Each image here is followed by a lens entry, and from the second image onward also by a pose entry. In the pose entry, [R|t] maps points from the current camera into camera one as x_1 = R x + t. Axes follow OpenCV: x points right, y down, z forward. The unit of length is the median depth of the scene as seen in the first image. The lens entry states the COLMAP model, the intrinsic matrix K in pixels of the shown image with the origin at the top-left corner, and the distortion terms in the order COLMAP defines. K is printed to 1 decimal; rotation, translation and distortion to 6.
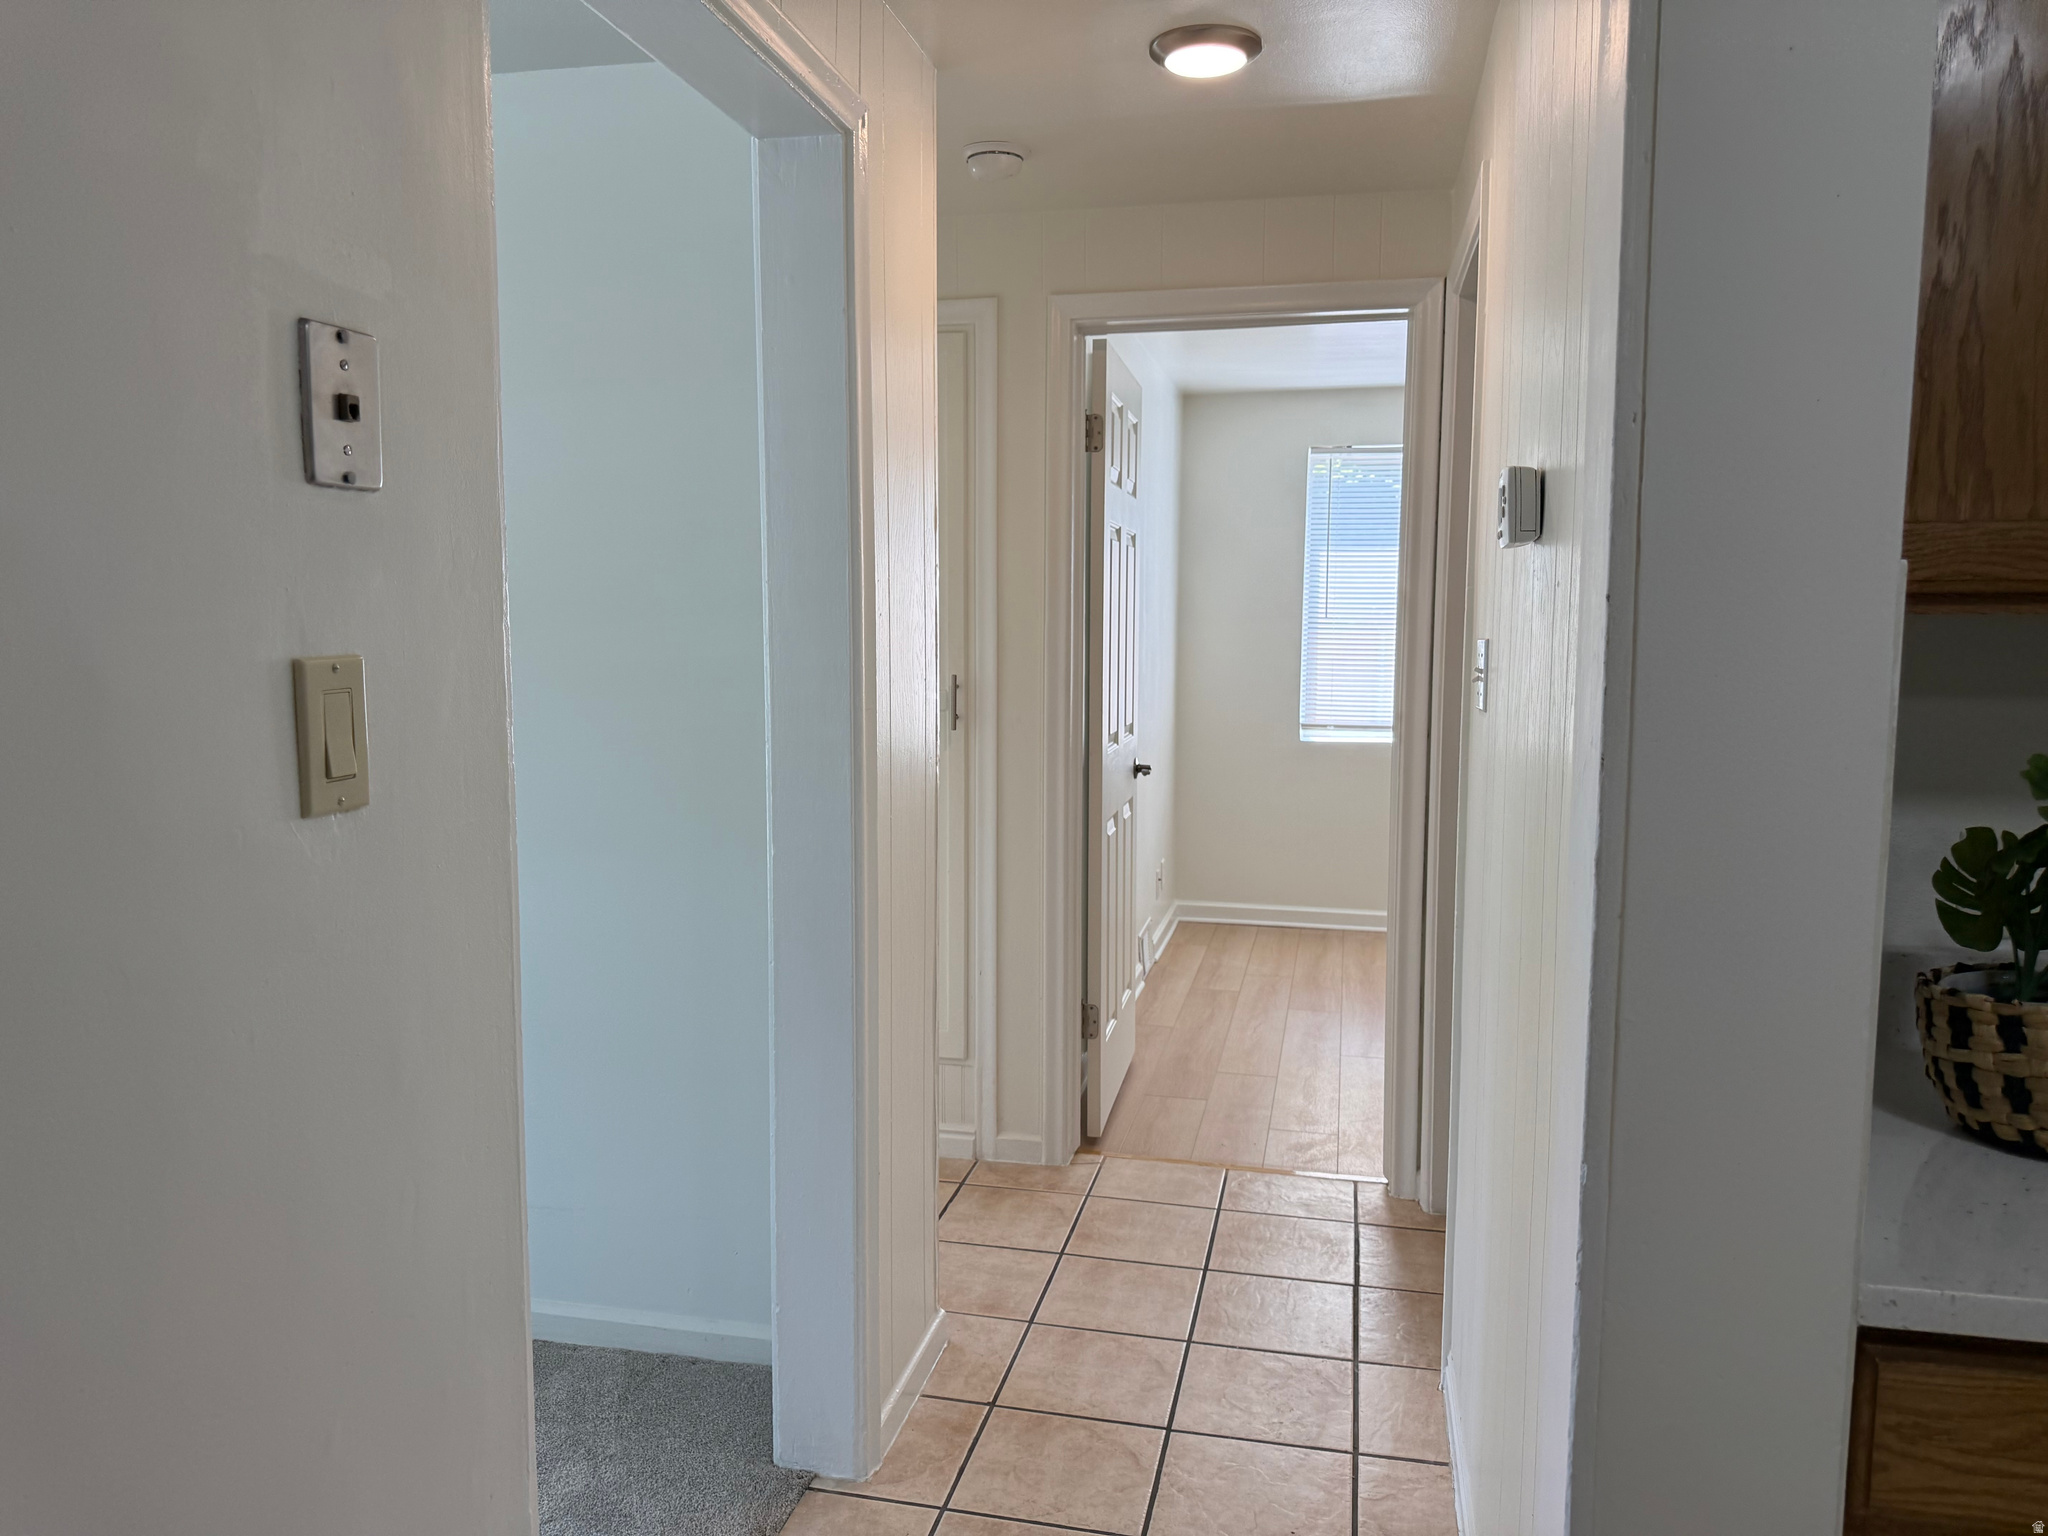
lens RADIAL K [[1436.6, 0, 1023.9], [0, 1436.6, 764.6], [0, 0, 1]] dist [0.007014, -0.005963]
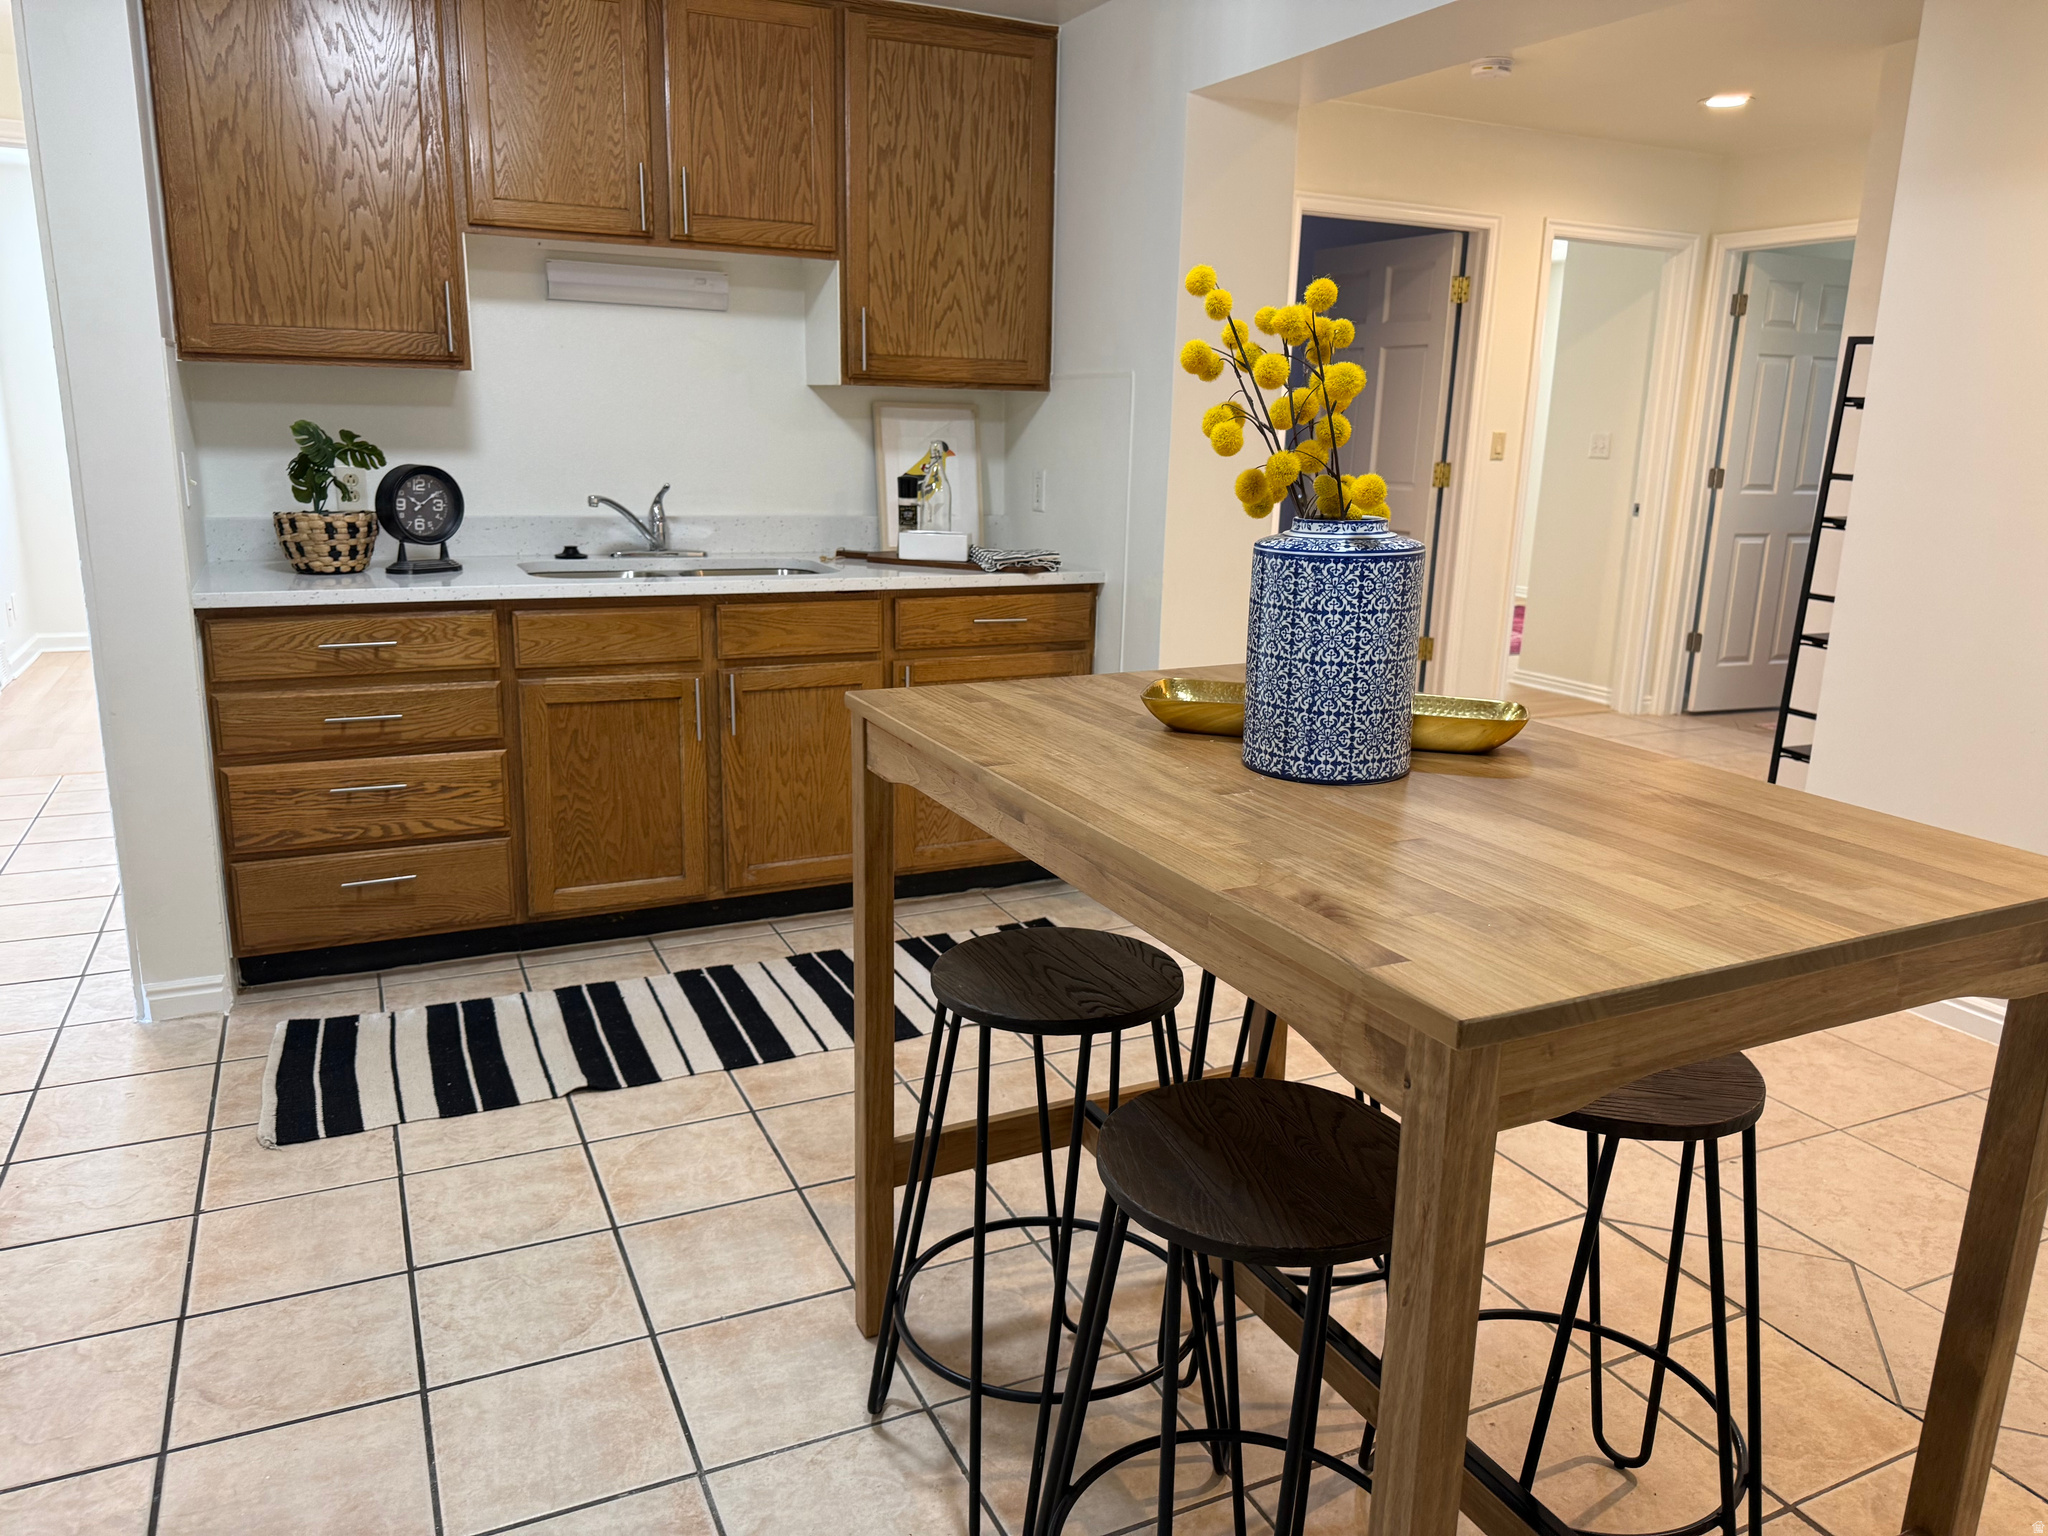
lens RADIAL K [[1436.6, 0, 1041.5], [0, 1436.6, 756.9], [0, 0, 1]] dist [0.007014, -0.005963]
pose [[0.780186, -0.126630, 0.612597, 0.079320], [0.043707, 0.987938, 0.148553, 0.268382], [-0.624019, -0.089124, 0.776310, -1.917504]]
